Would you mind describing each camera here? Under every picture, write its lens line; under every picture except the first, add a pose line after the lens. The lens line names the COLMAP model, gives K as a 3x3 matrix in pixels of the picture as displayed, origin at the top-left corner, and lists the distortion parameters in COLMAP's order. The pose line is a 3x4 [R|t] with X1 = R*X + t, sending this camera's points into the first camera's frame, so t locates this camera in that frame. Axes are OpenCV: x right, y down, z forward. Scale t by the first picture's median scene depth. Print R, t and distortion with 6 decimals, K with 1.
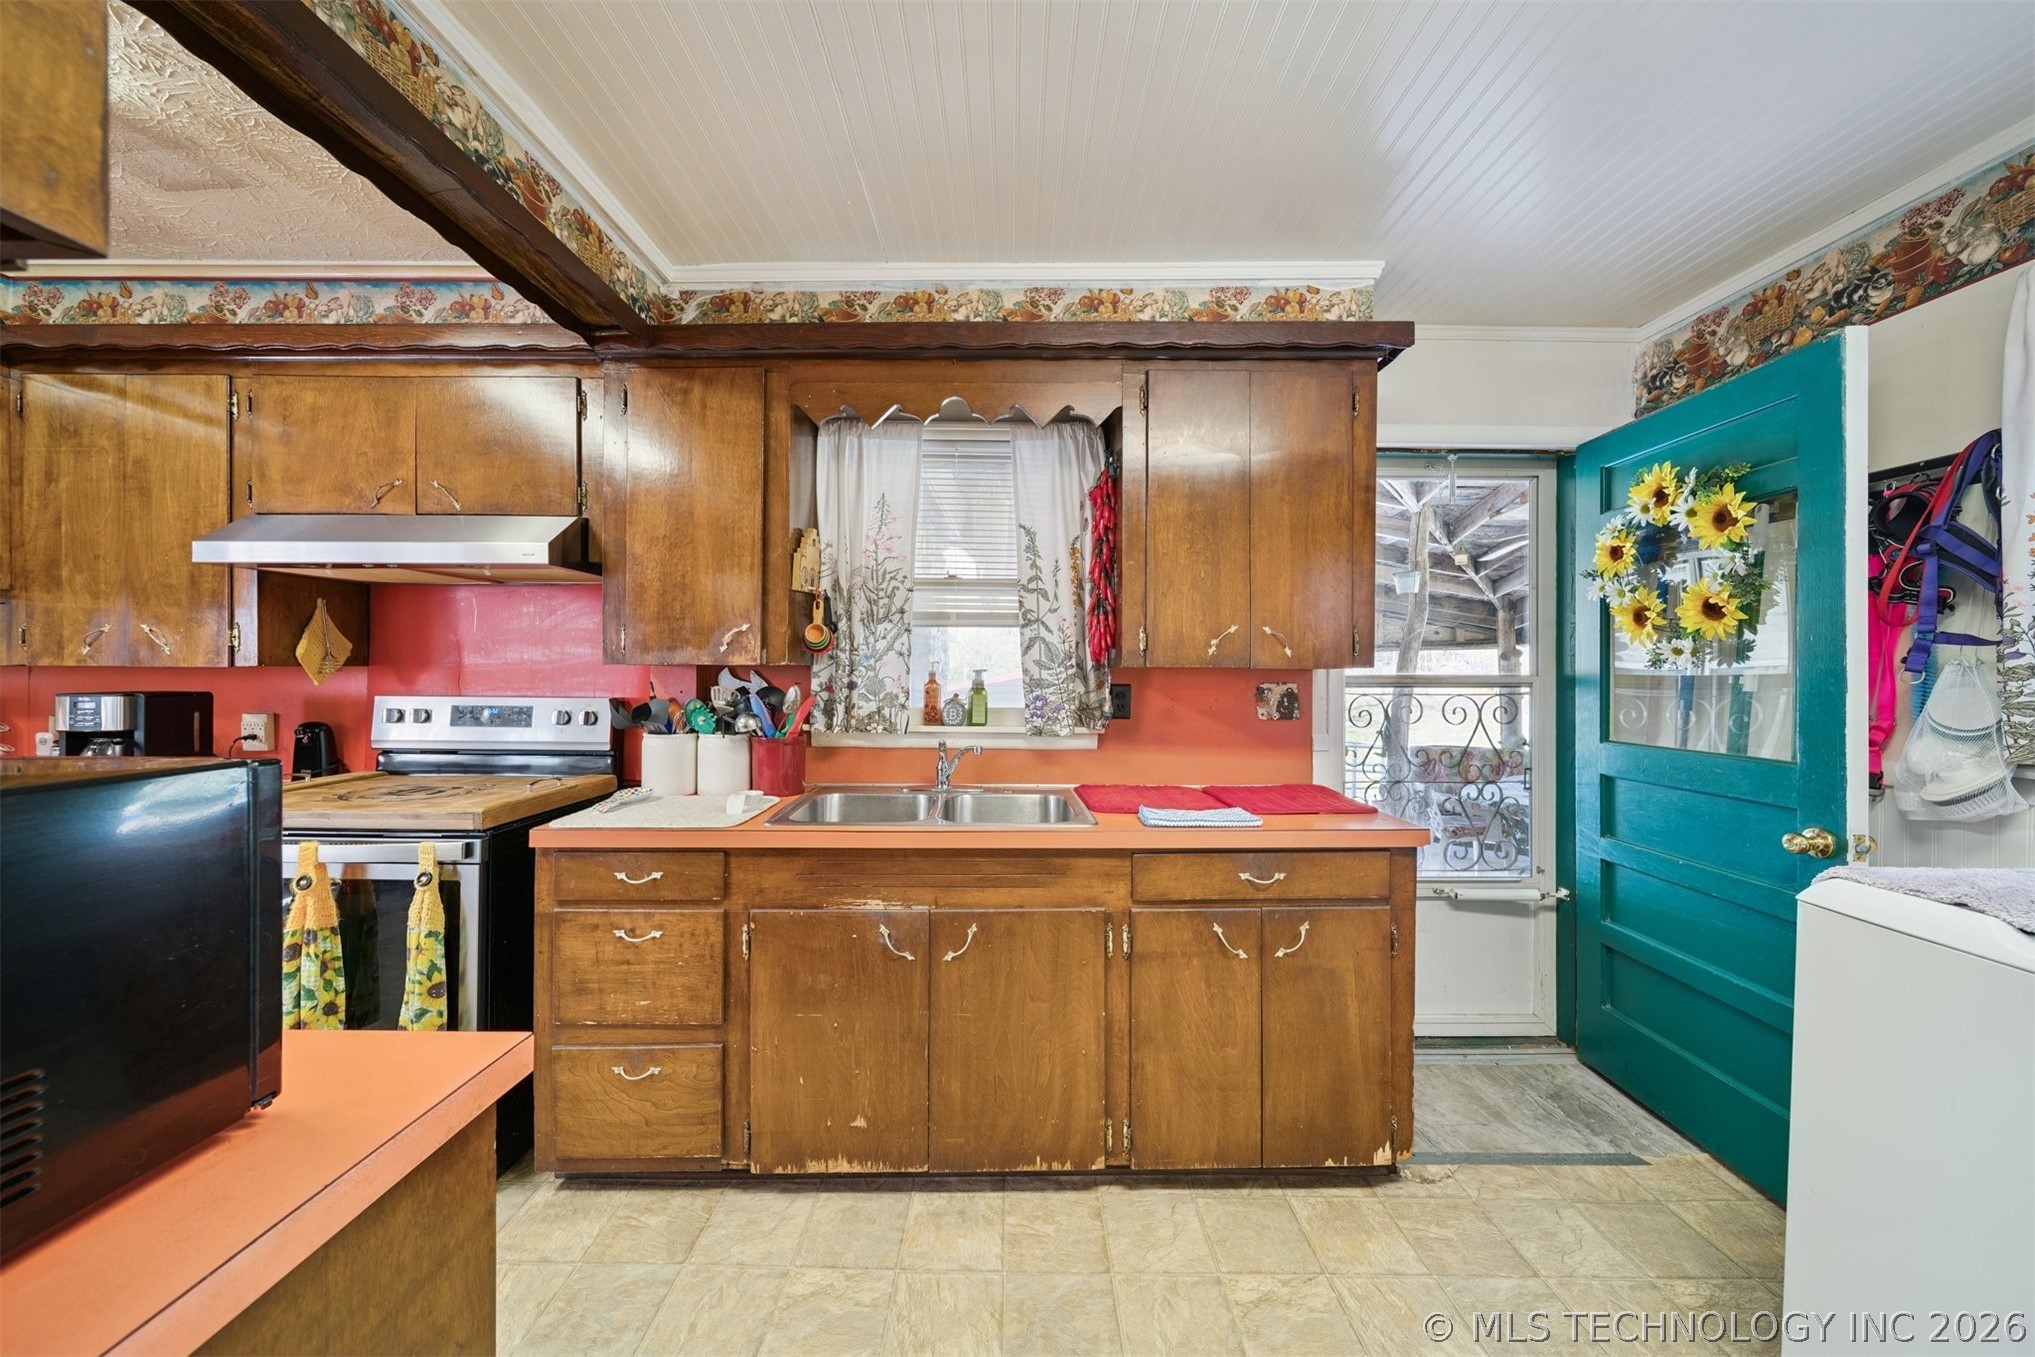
lens RADIAL K [[717.9, 0, 1003.2], [0, 717.9, 671.2], [0, 0, 1]] dist [-0.001413, -0.000486]
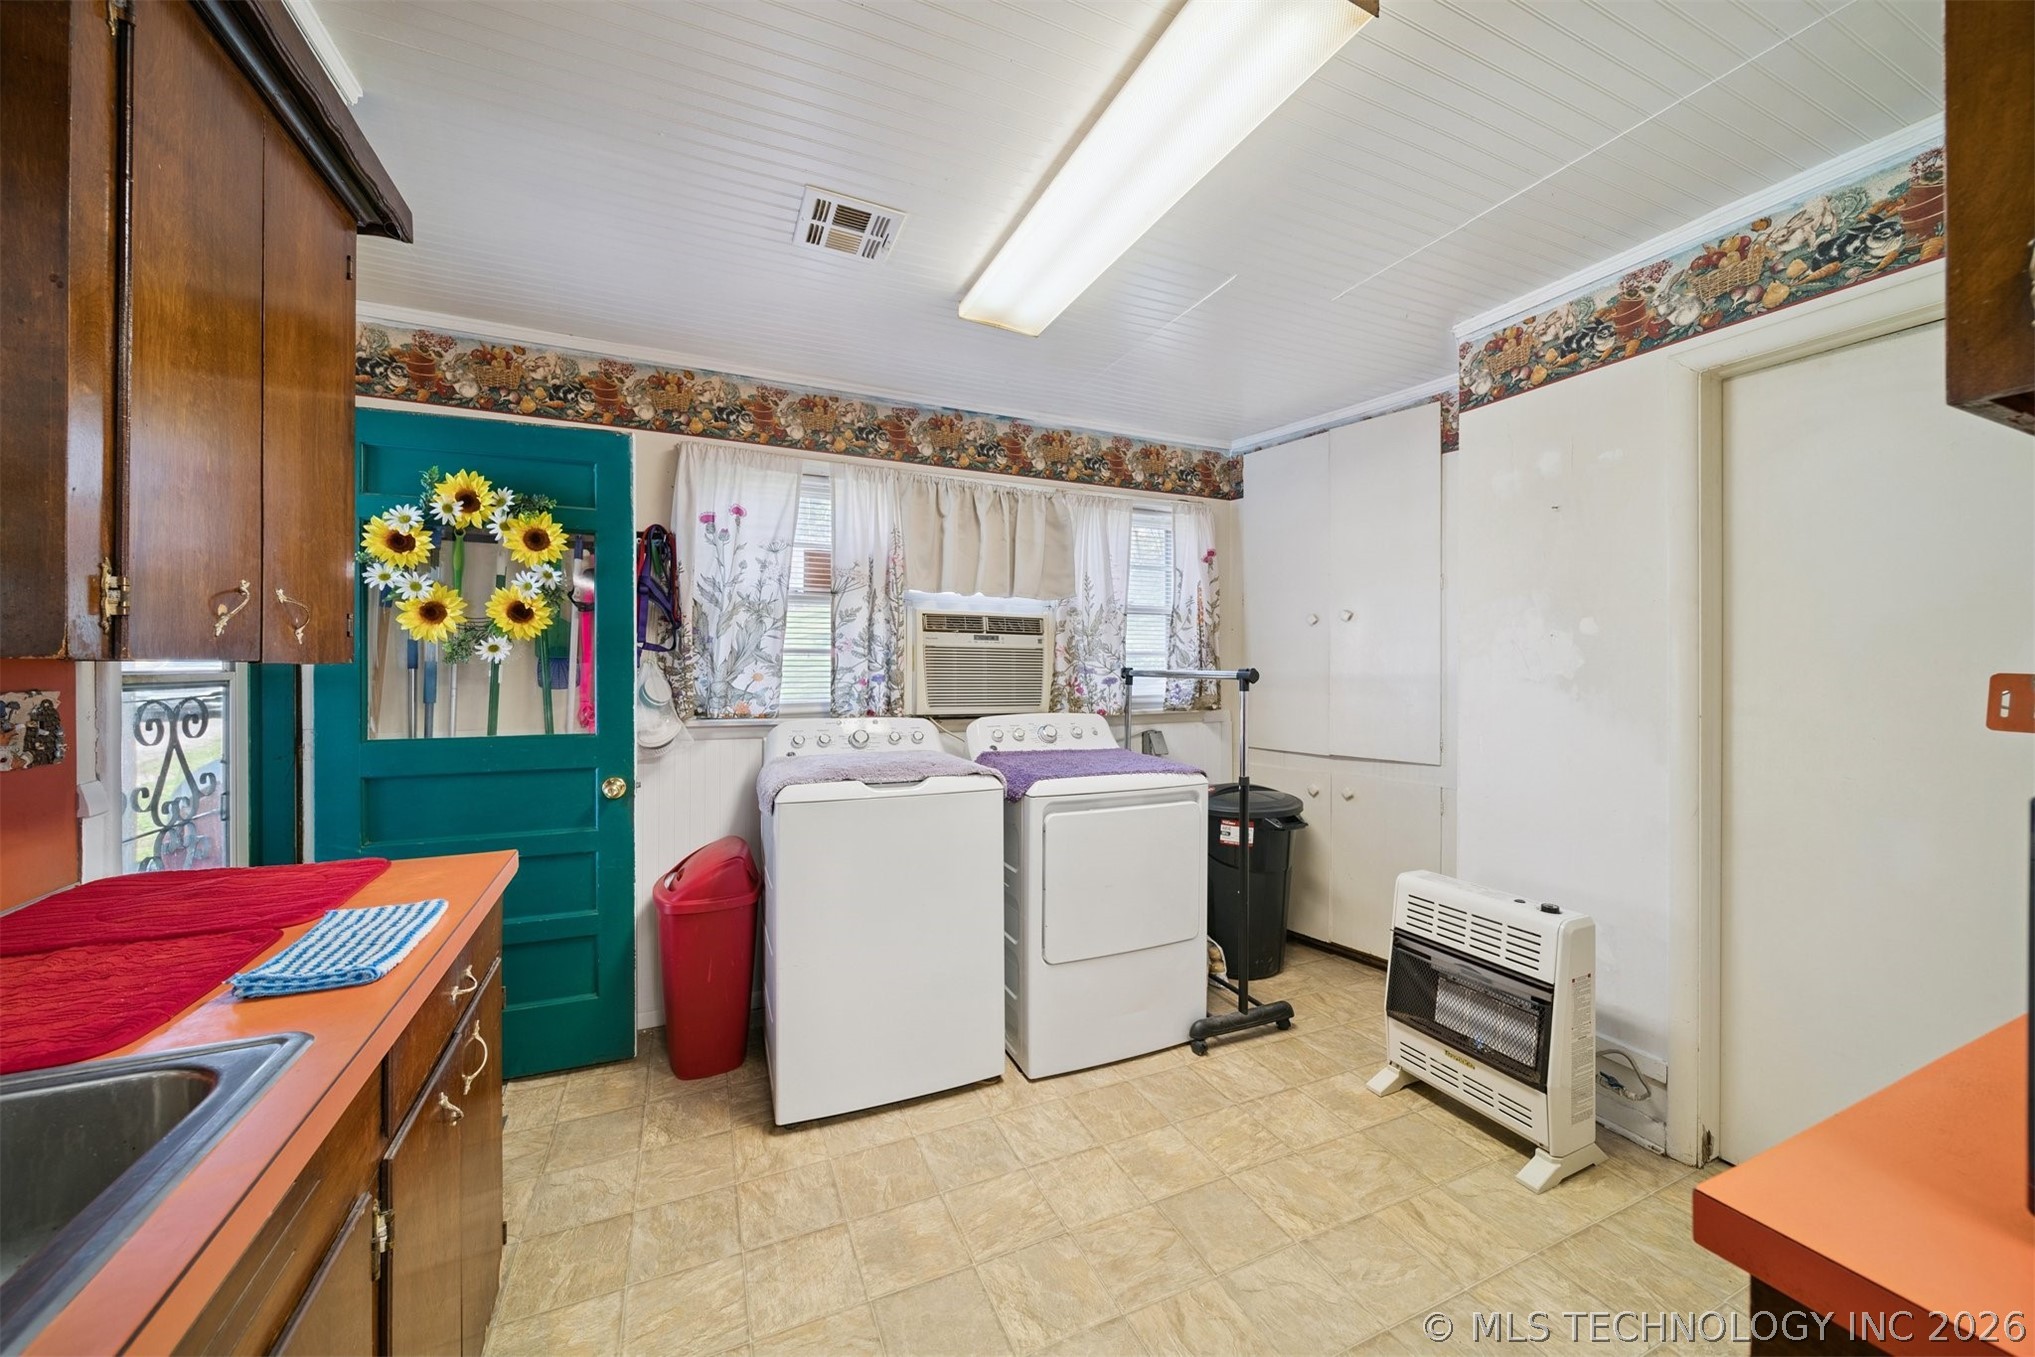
lens RADIAL K [[717.9, 0, 1003.2], [0, 717.9, 671.2], [0, 0, 1]] dist [-0.001413, -0.000486]
pose [[-0.400197, -0.010971, 0.916363, -0.393194], [-0.005035, 0.999940, 0.009772, -0.006176], [-0.916415, -0.000703, -0.400228, 0.715782]]
